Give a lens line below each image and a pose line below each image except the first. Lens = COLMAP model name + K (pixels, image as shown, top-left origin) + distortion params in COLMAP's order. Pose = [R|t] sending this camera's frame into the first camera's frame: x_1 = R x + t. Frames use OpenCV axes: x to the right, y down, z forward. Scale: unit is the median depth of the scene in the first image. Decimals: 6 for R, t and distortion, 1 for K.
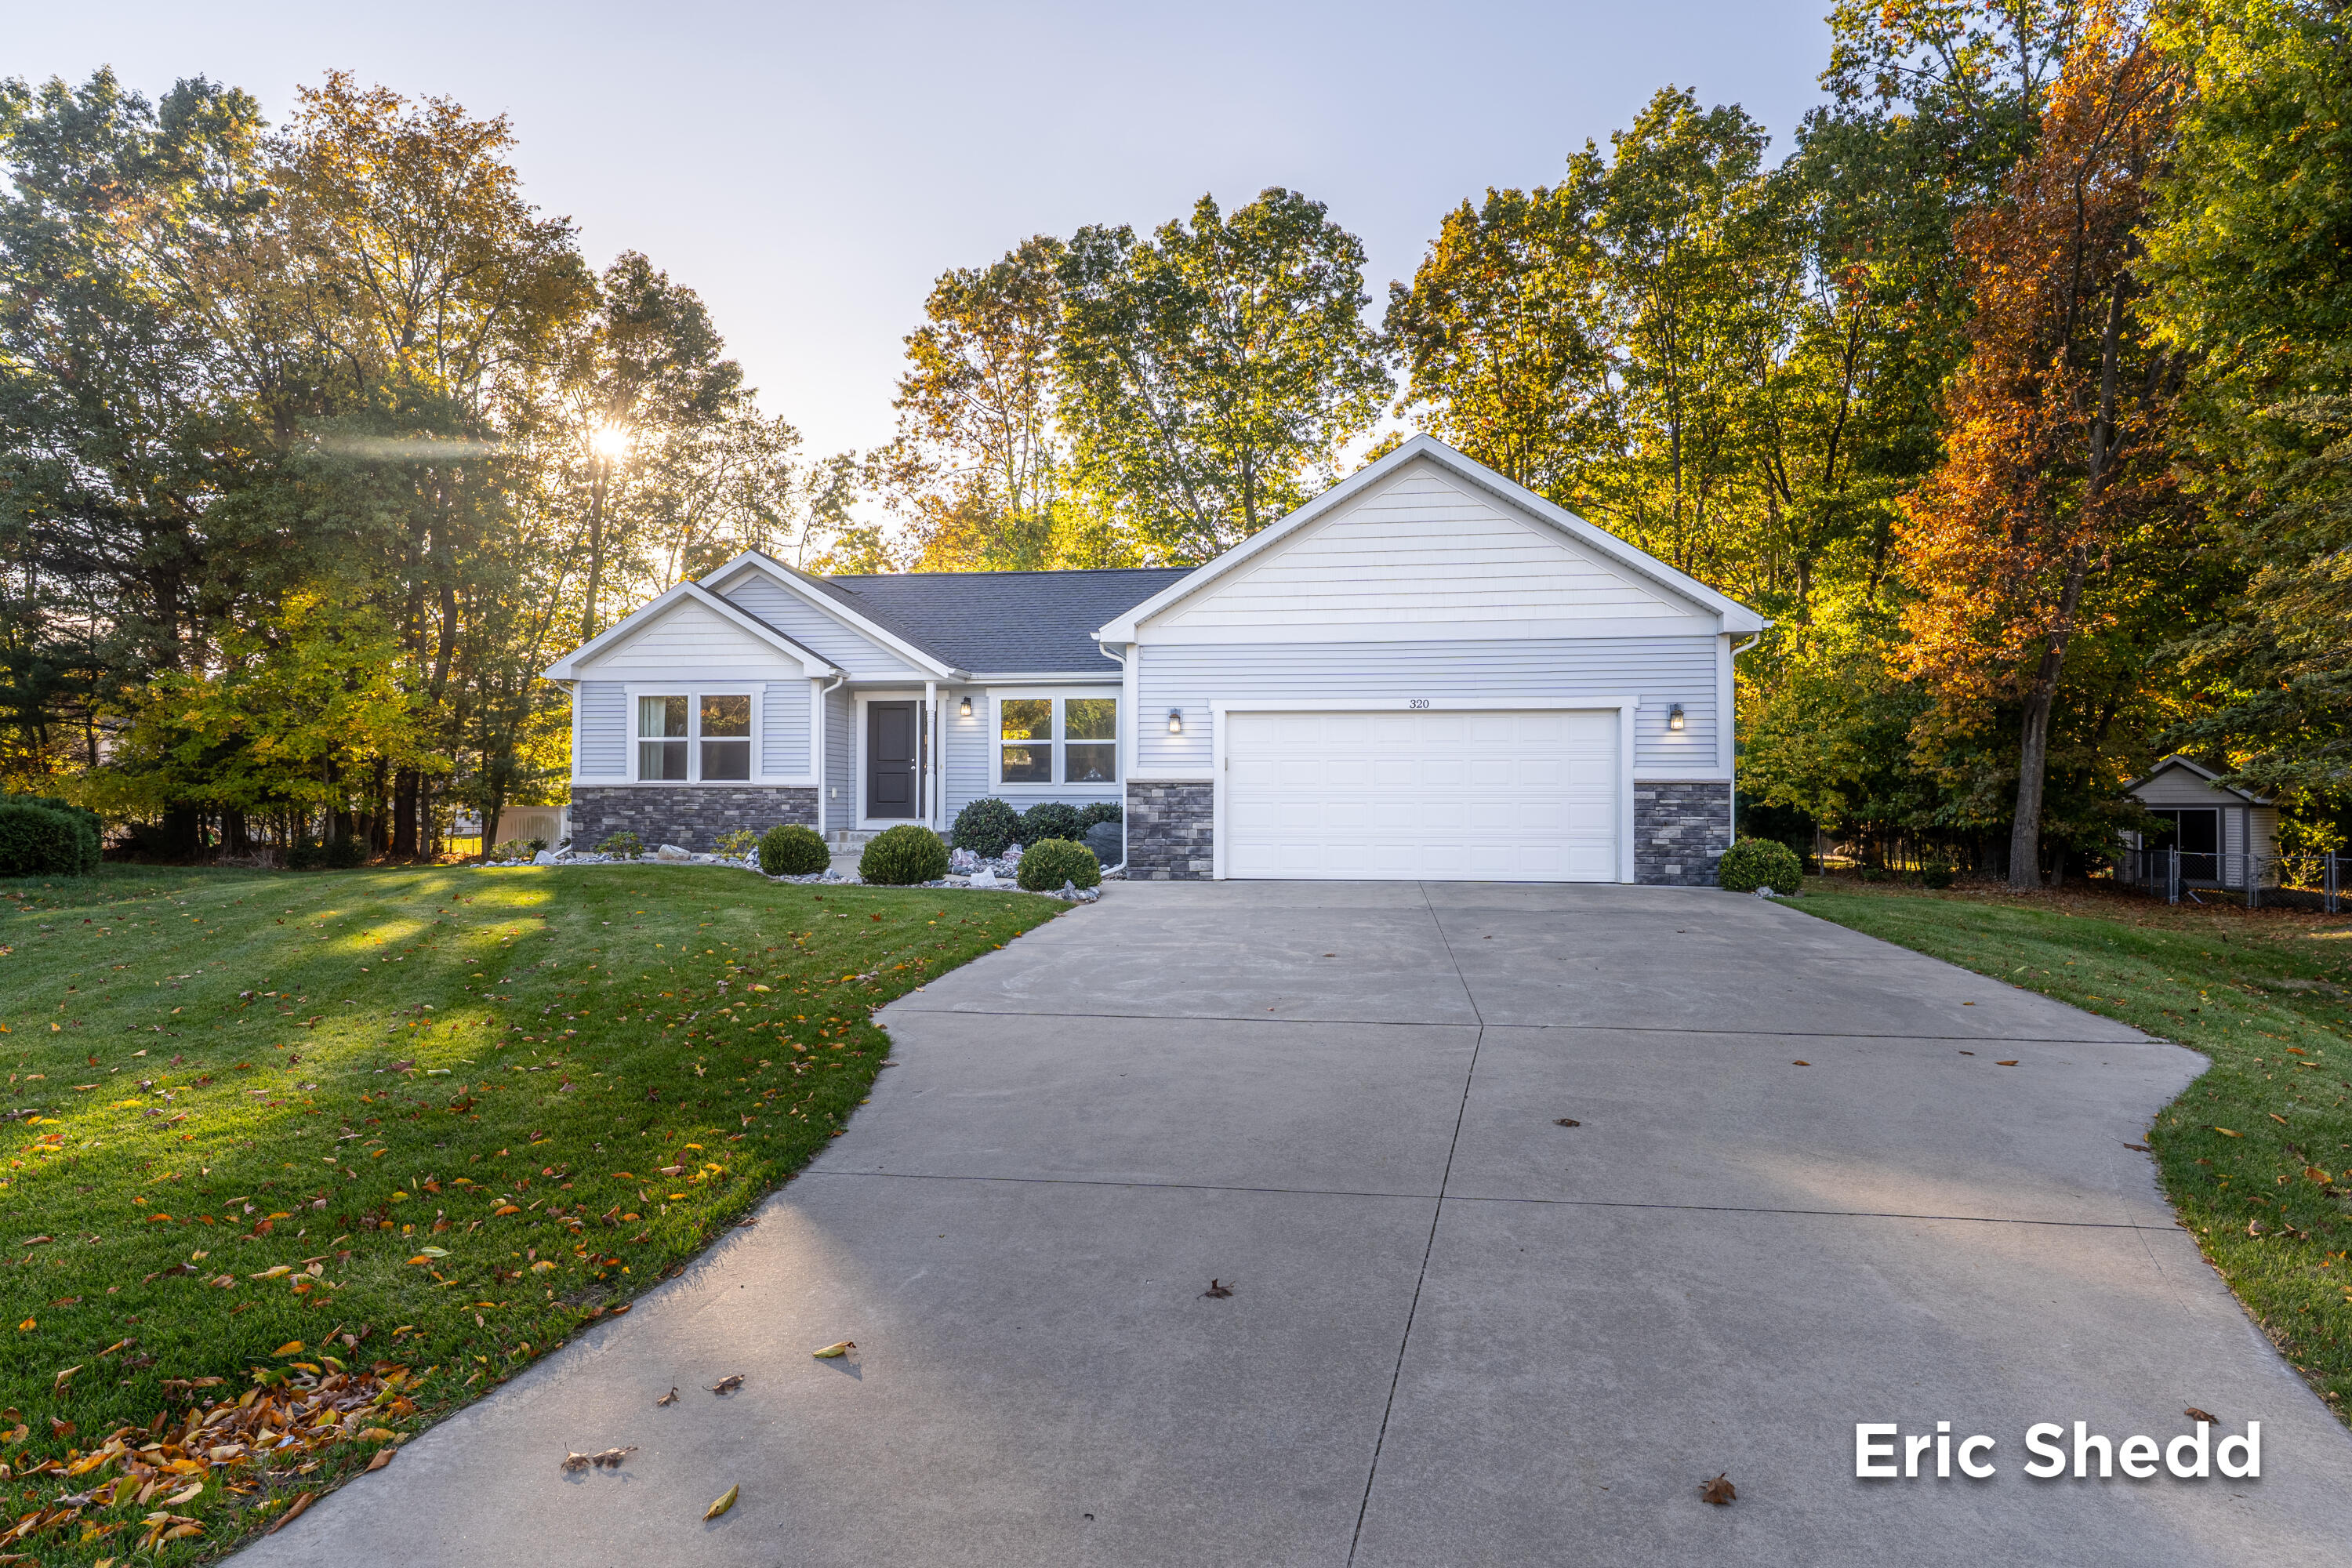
lens RADIAL K [[1366.5, 0, 1123.4], [0, 1366.5, 782.8], [0, 0, 1]] dist [0.000508, 0.000582]
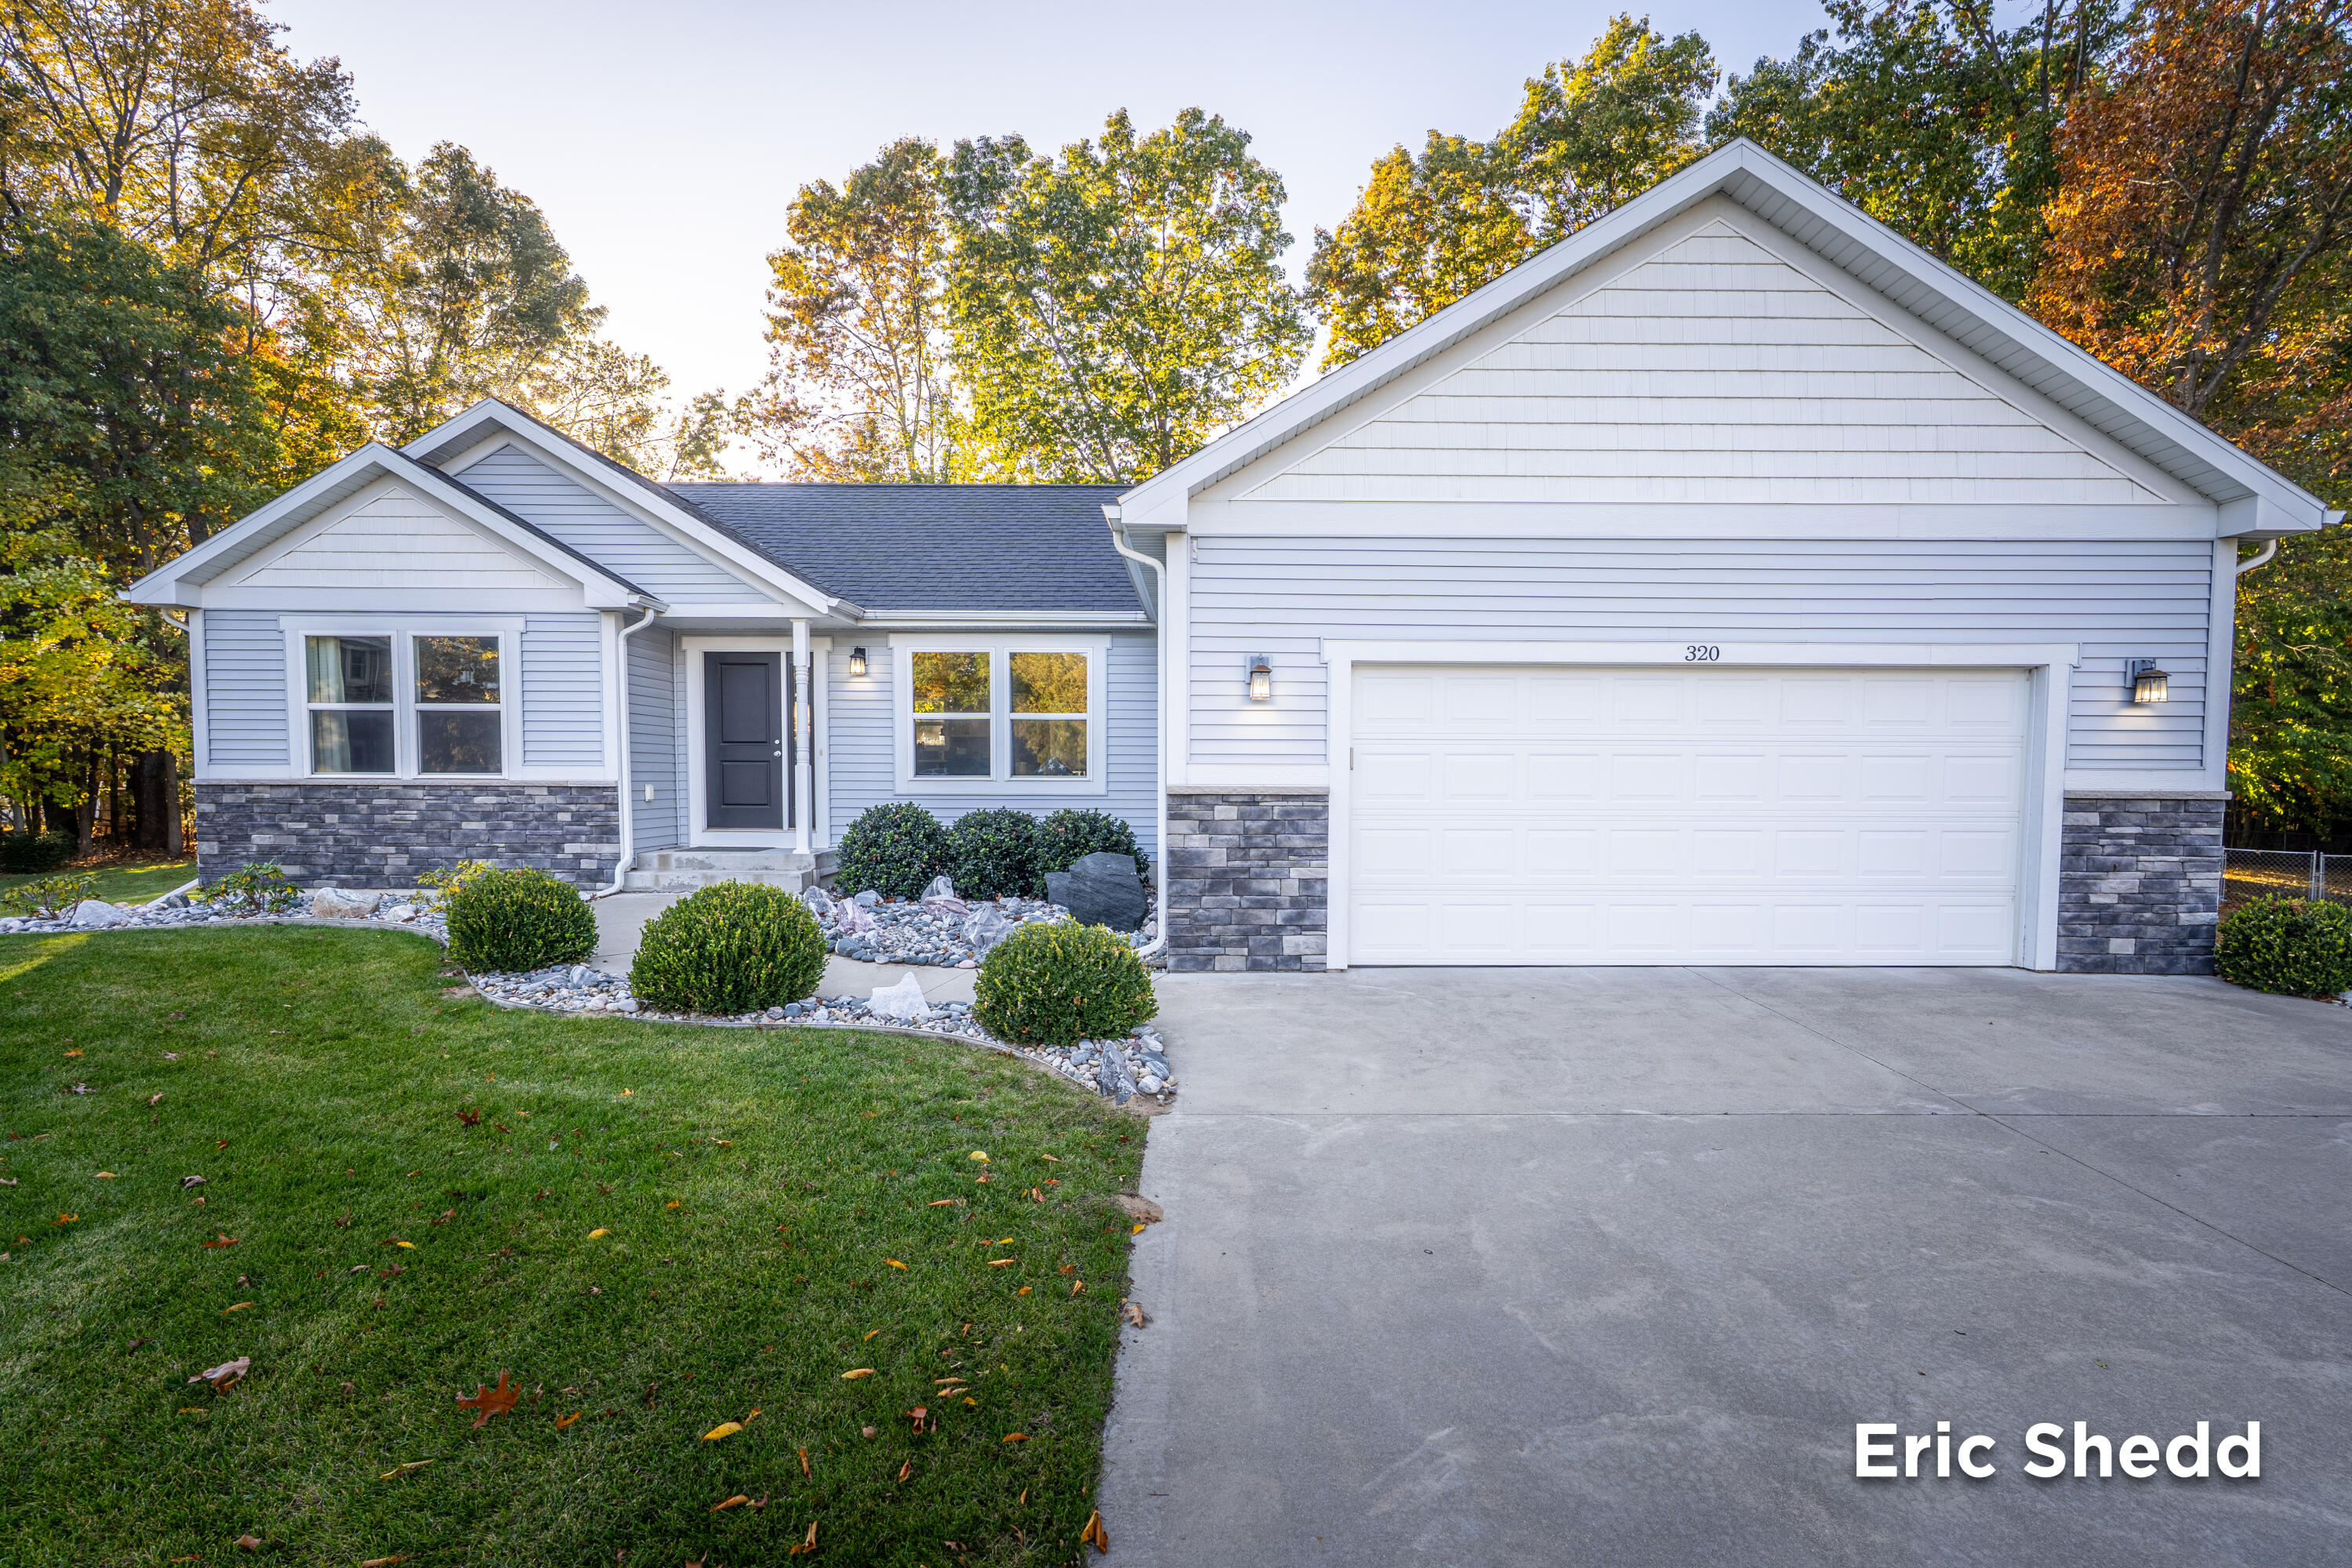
lens RADIAL K [[1157.0, 0, 1195.4], [0, 1157.0, 837.9], [0, 0, 1]] dist [-0.001187, -0.000247]
pose [[0.985846, -0.008711, 0.167430, -0.047696], [-0.003631, 0.997306, 0.073265, -0.012038], [-0.167617, -0.072836, 0.983158, 0.410198]]
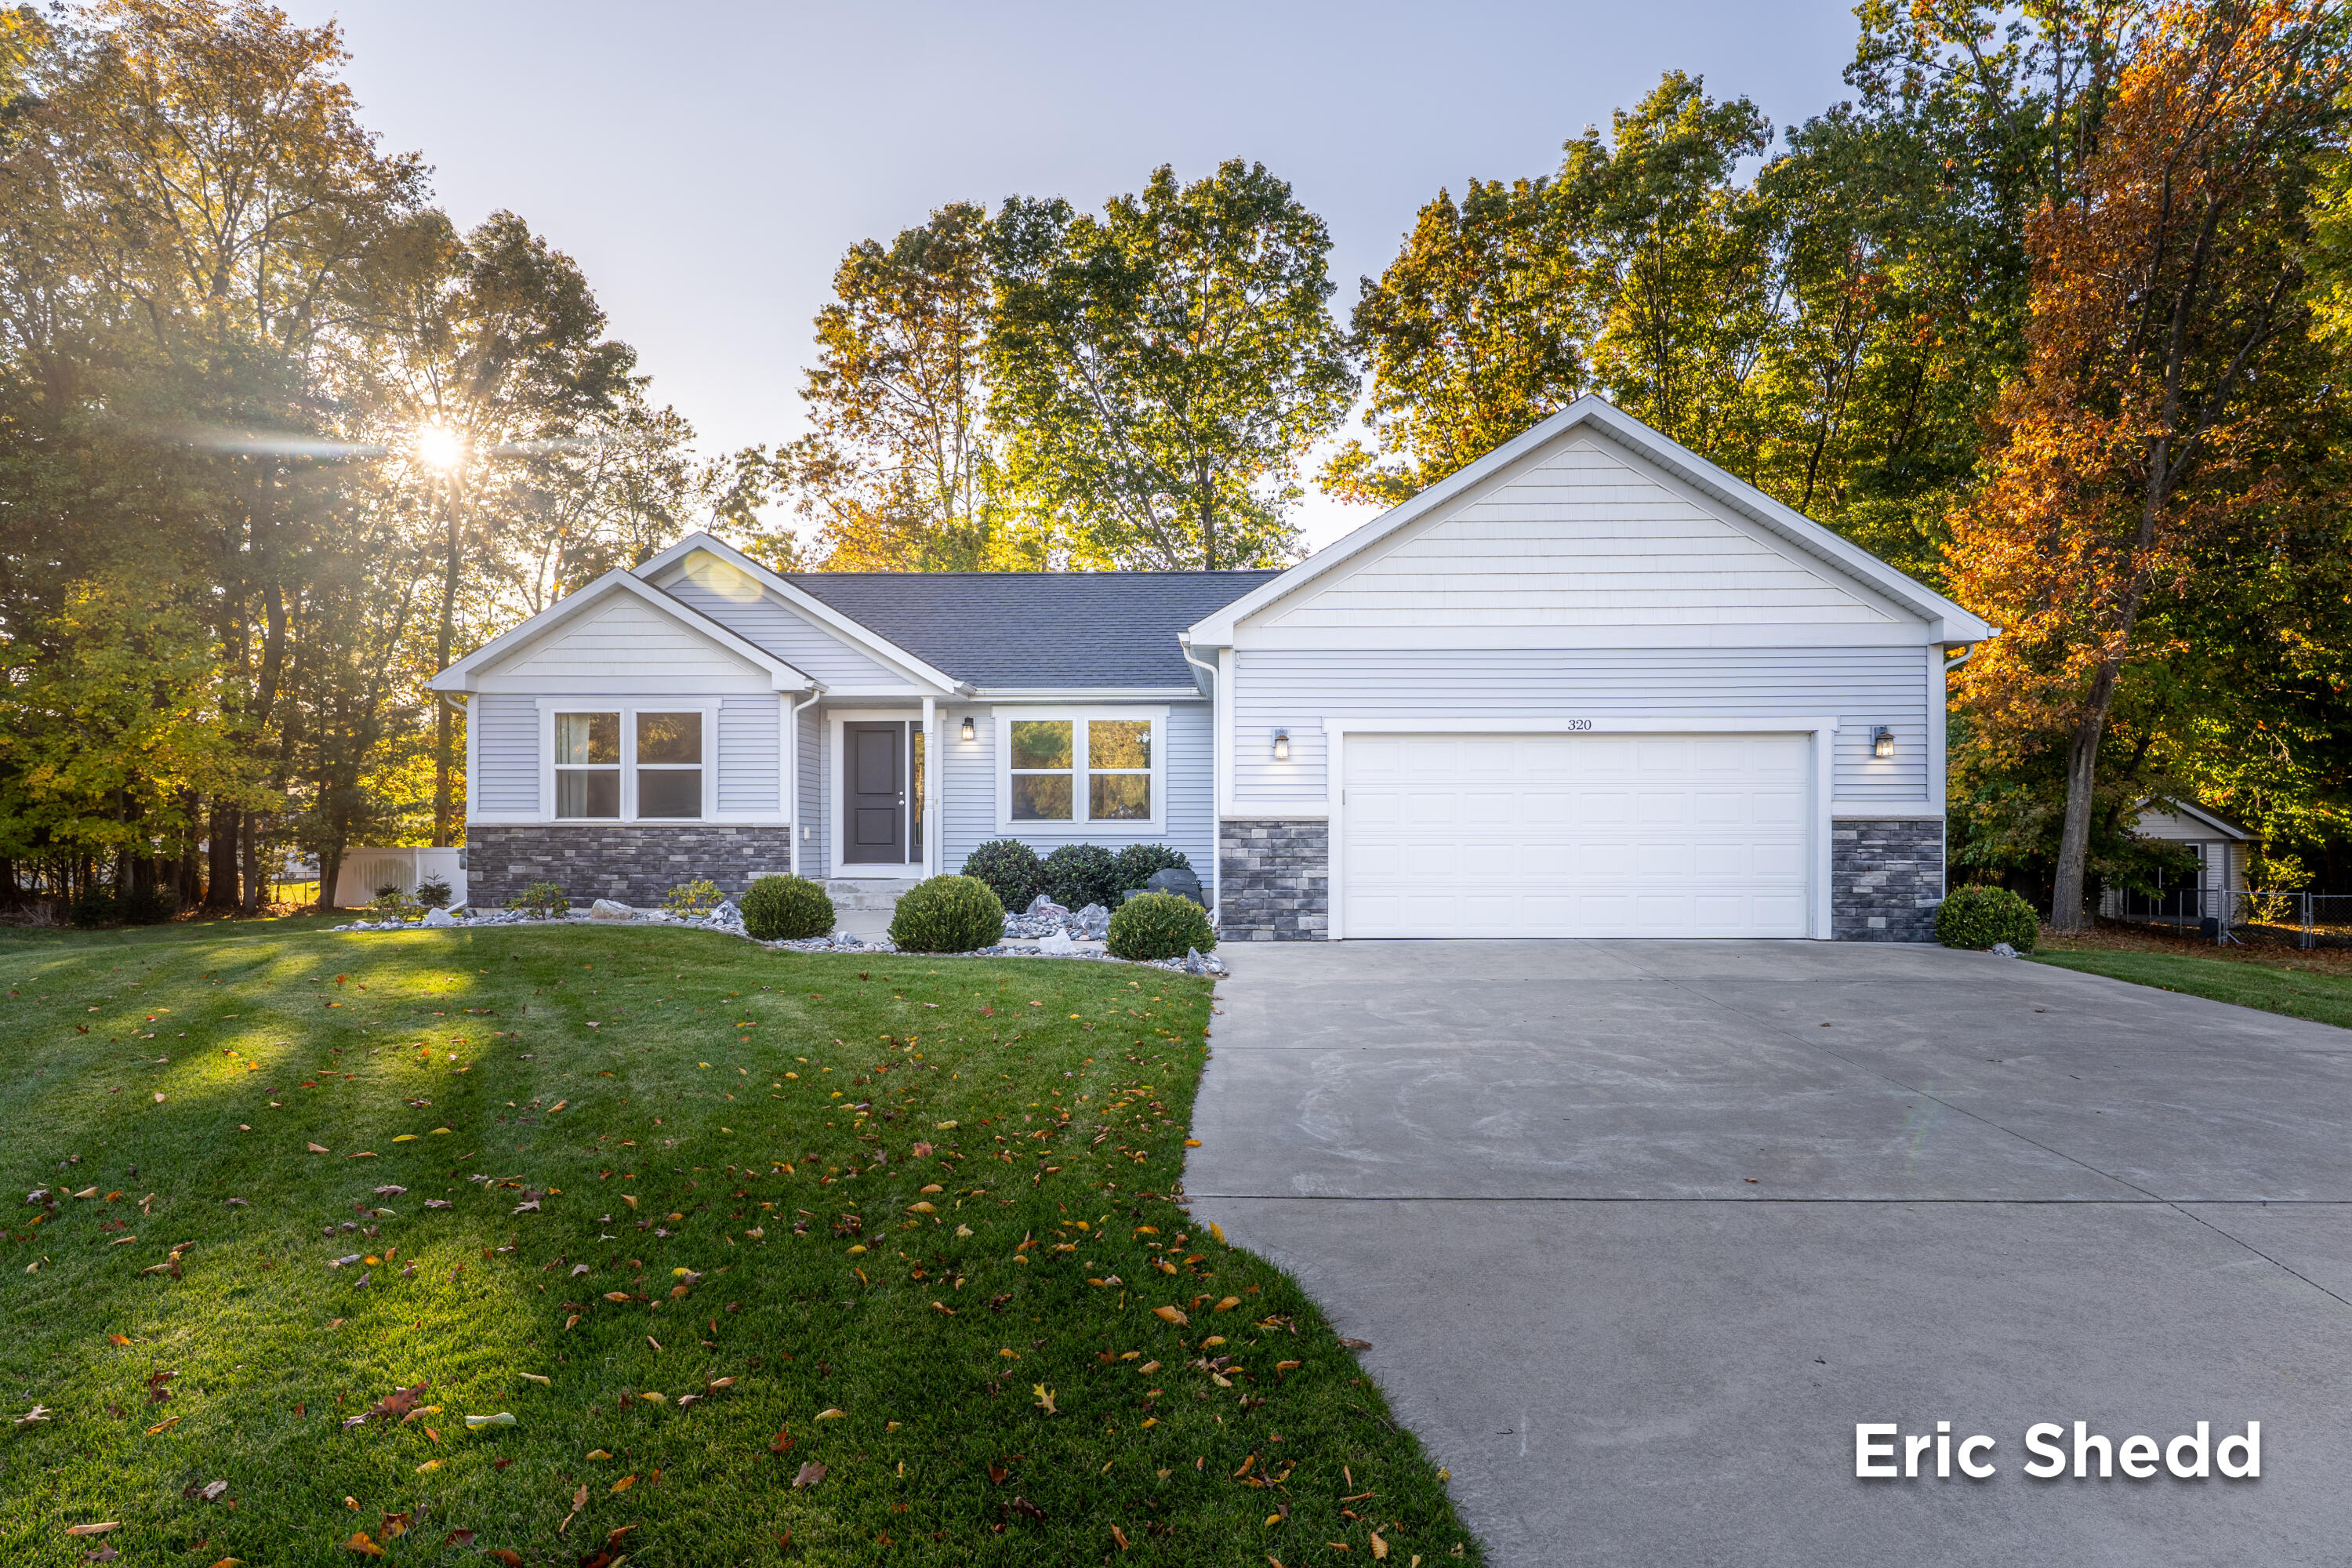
lens RADIAL K [[1405.2, 0, 1179.7], [0, 1405.2, 843.8], [0, 0, 1]] dist [-0.003596, -0.000744]
pose [[0.992176, -0.003439, 0.124800, -0.093481], [0.001217, 0.999839, 0.017875, -0.000945], [-0.124841, -0.017583, 0.992021, 0.135681]]
